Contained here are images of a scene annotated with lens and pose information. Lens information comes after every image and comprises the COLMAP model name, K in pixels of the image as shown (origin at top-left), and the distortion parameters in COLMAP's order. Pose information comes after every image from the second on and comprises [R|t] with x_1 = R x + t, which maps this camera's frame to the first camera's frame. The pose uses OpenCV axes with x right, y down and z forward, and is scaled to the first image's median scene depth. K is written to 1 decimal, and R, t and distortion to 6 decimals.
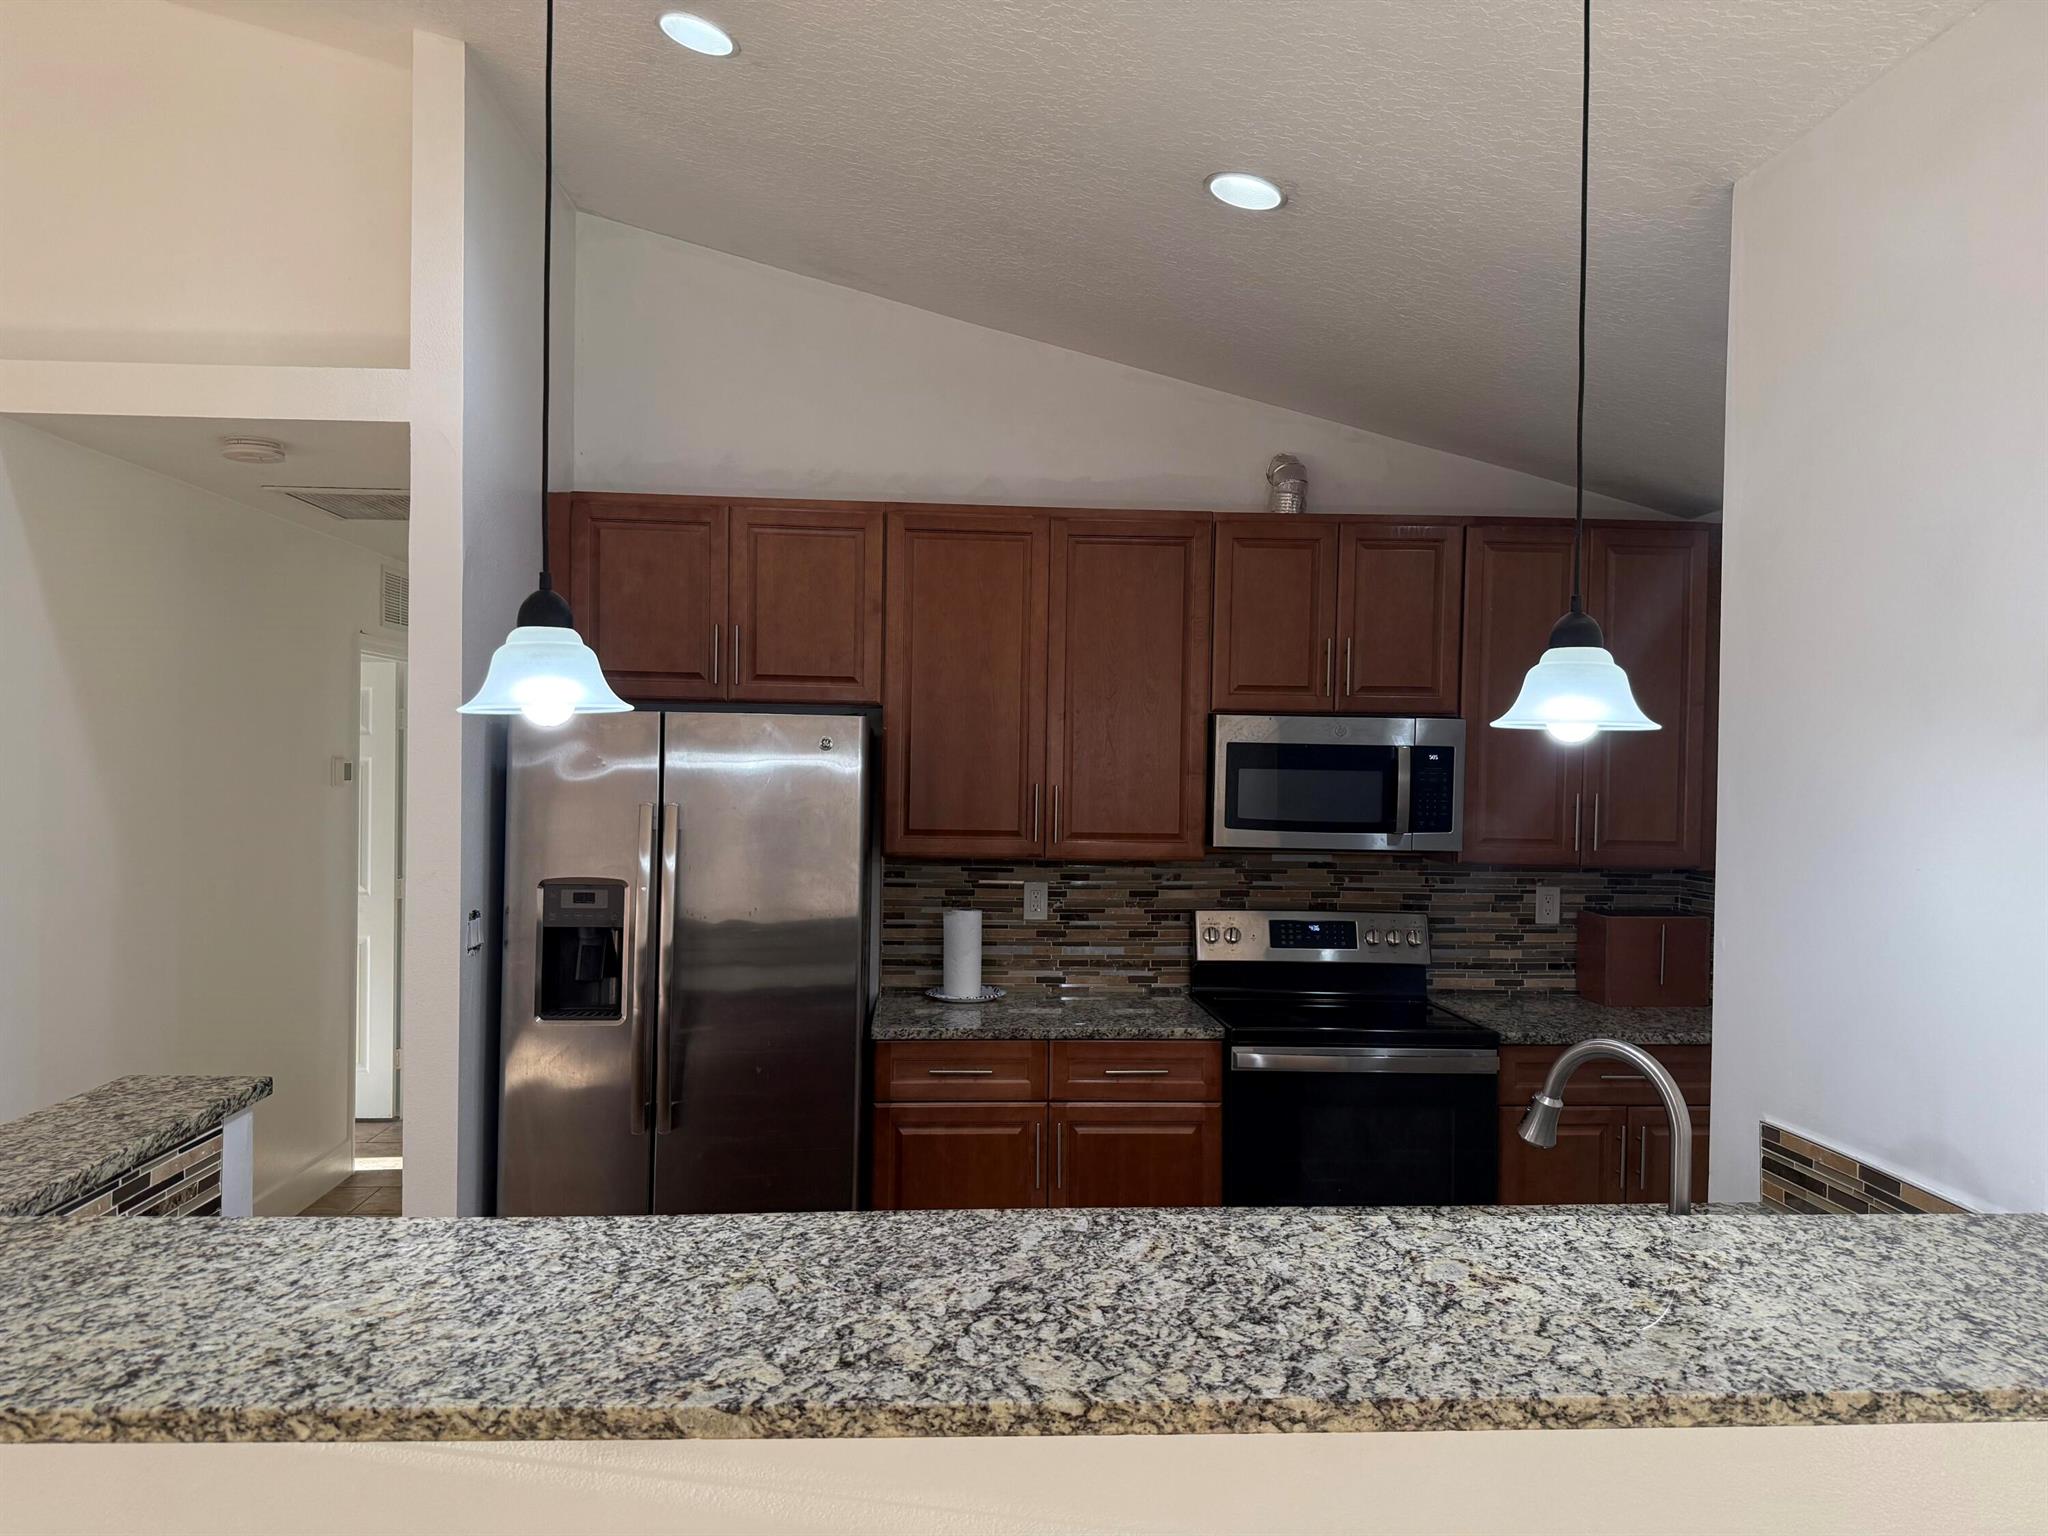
lens RADIAL K [[1434.2, 0, 996.8], [0, 1434.2, 776.3], [0, 0, 1]] dist [0.049935, -0.060751]
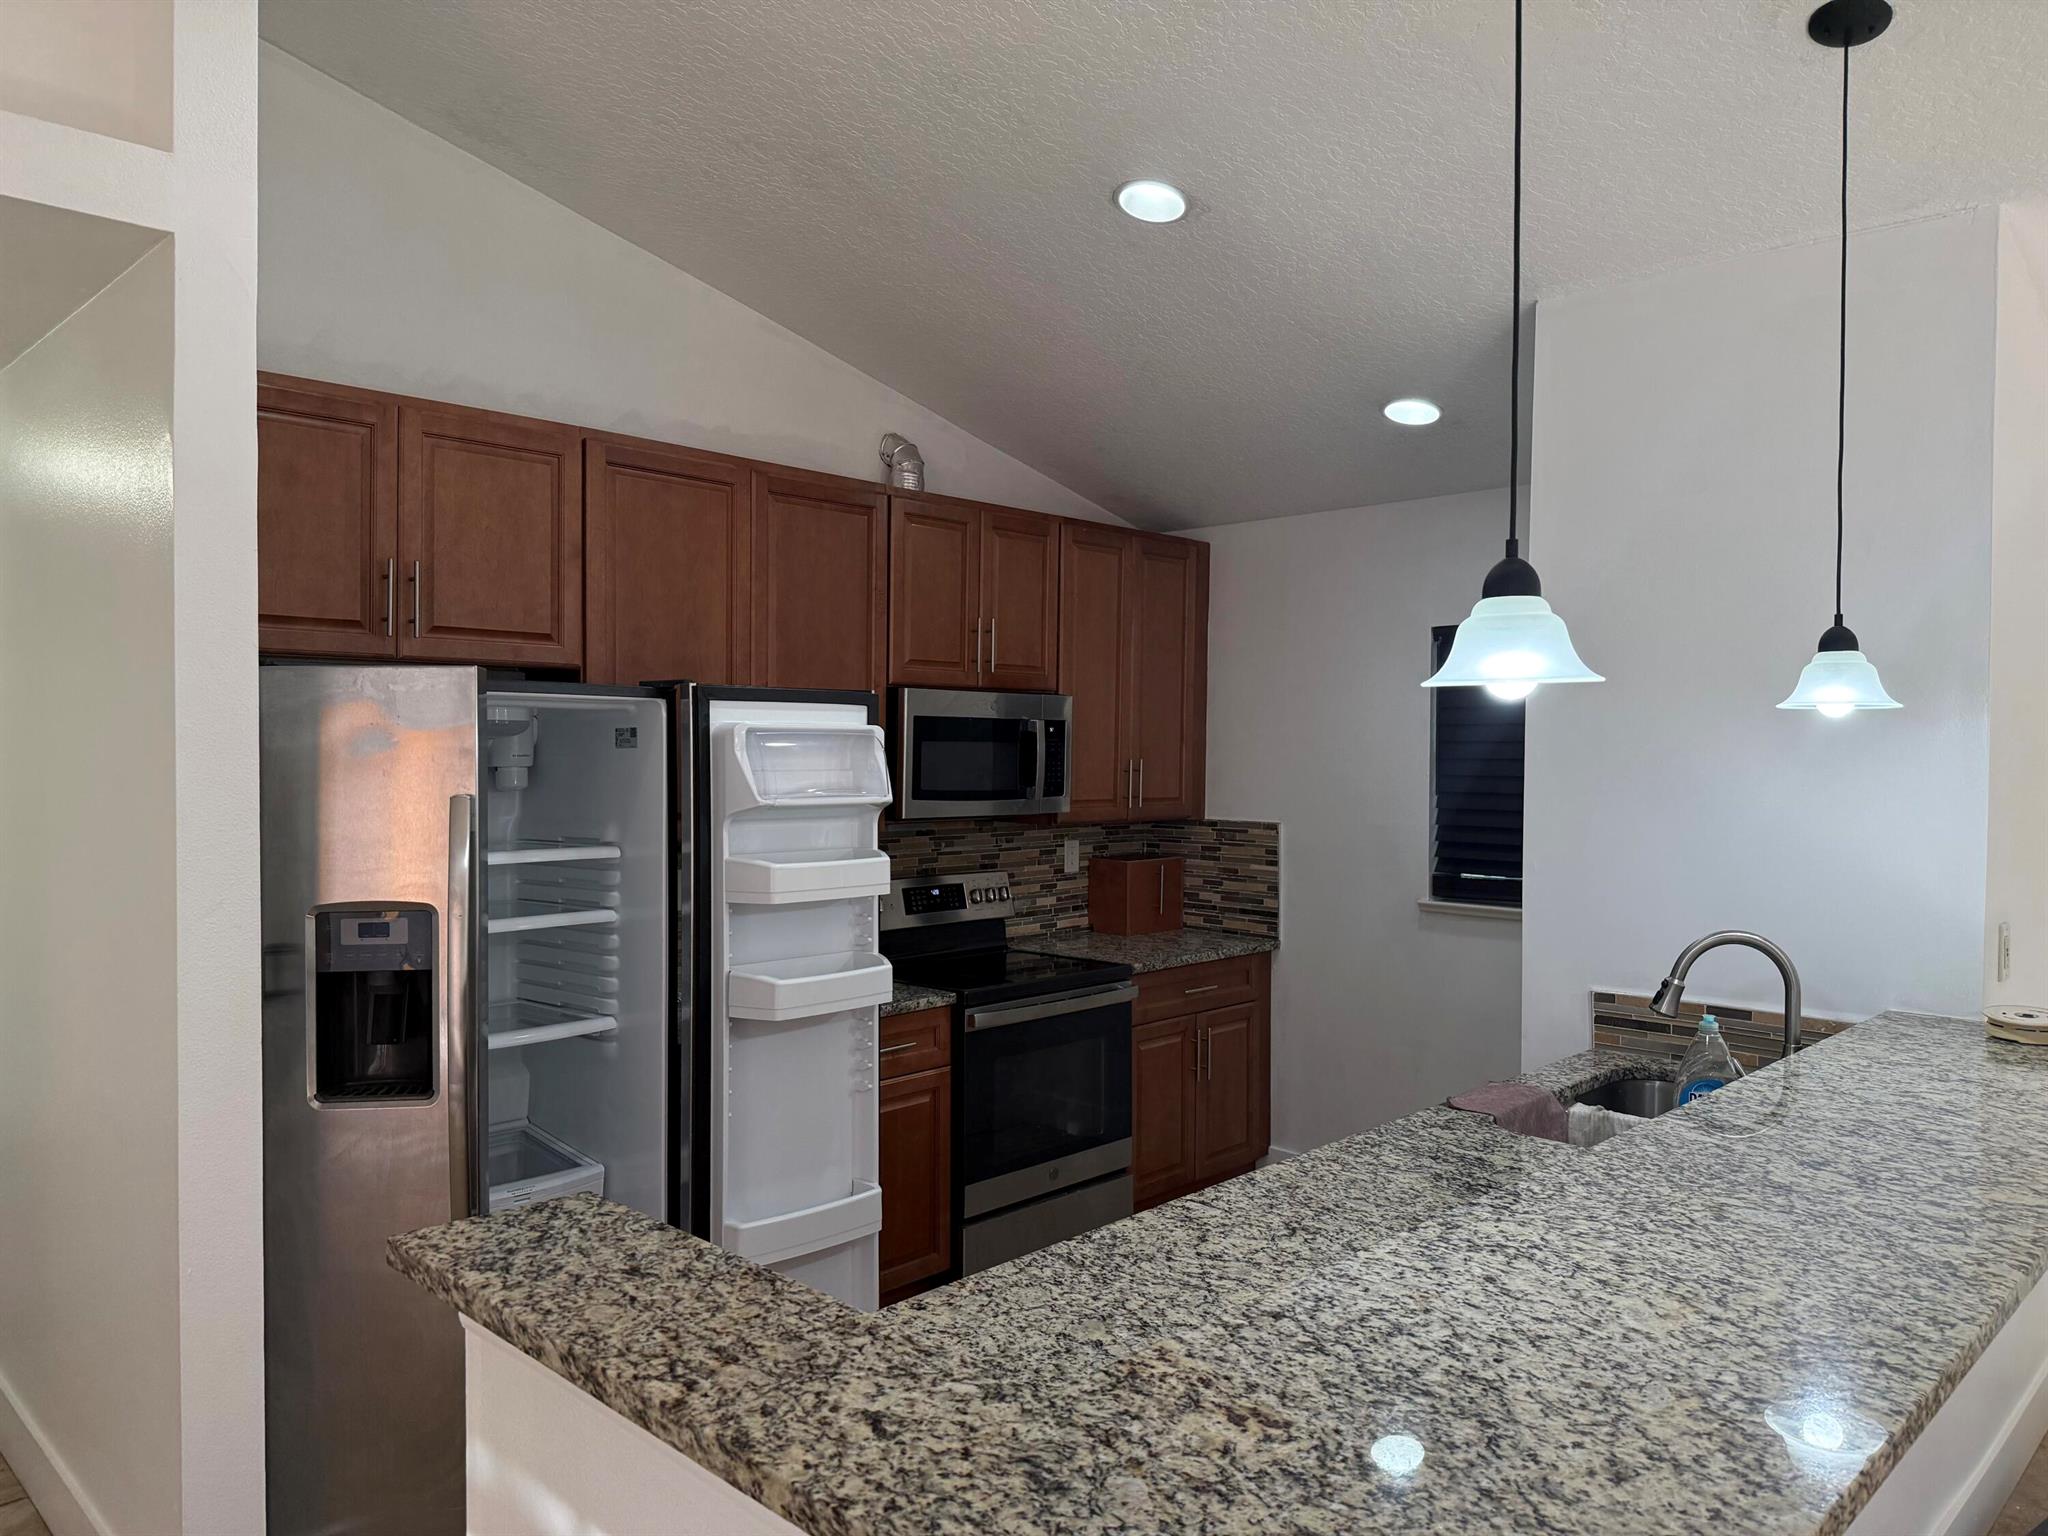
lens RADIAL K [[1434.2, 0, 1036.2], [0, 1434.2, 777.4], [0, 0, 1]] dist [0.049935, -0.060751]
pose [[0.734637, -0.027023, 0.677922, -1.123791], [0.012551, 0.999577, 0.026244, -0.011851], [-0.678345, -0.010771, 0.734665, 0.476414]]
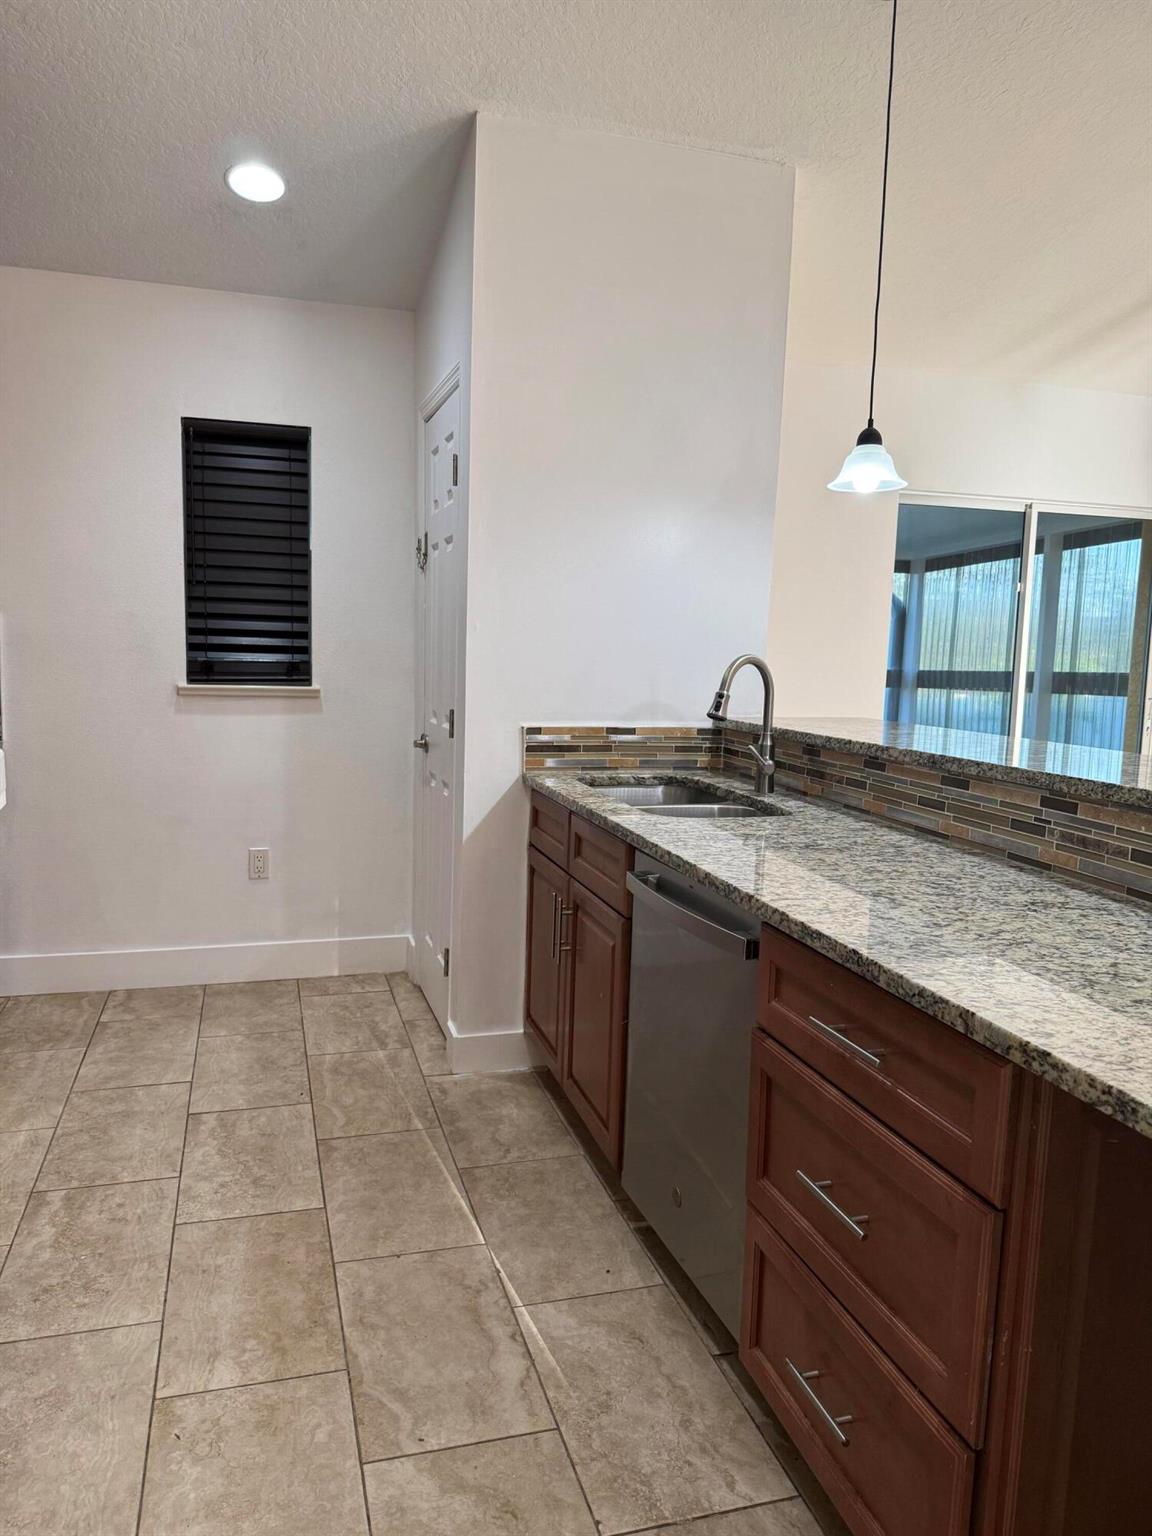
lens RADIAL K [[1075.7, 0, 580.8], [0, 1075.7, 761.0], [0, 0, 1]] dist [0.049935, -0.060751]
pose [[-0.241531, -0.124547, 0.962367, -1.011181], [-0.022900, 0.992185, 0.122659, 0.168577], [-0.970123, 0.007588, -0.242495, 1.713180]]
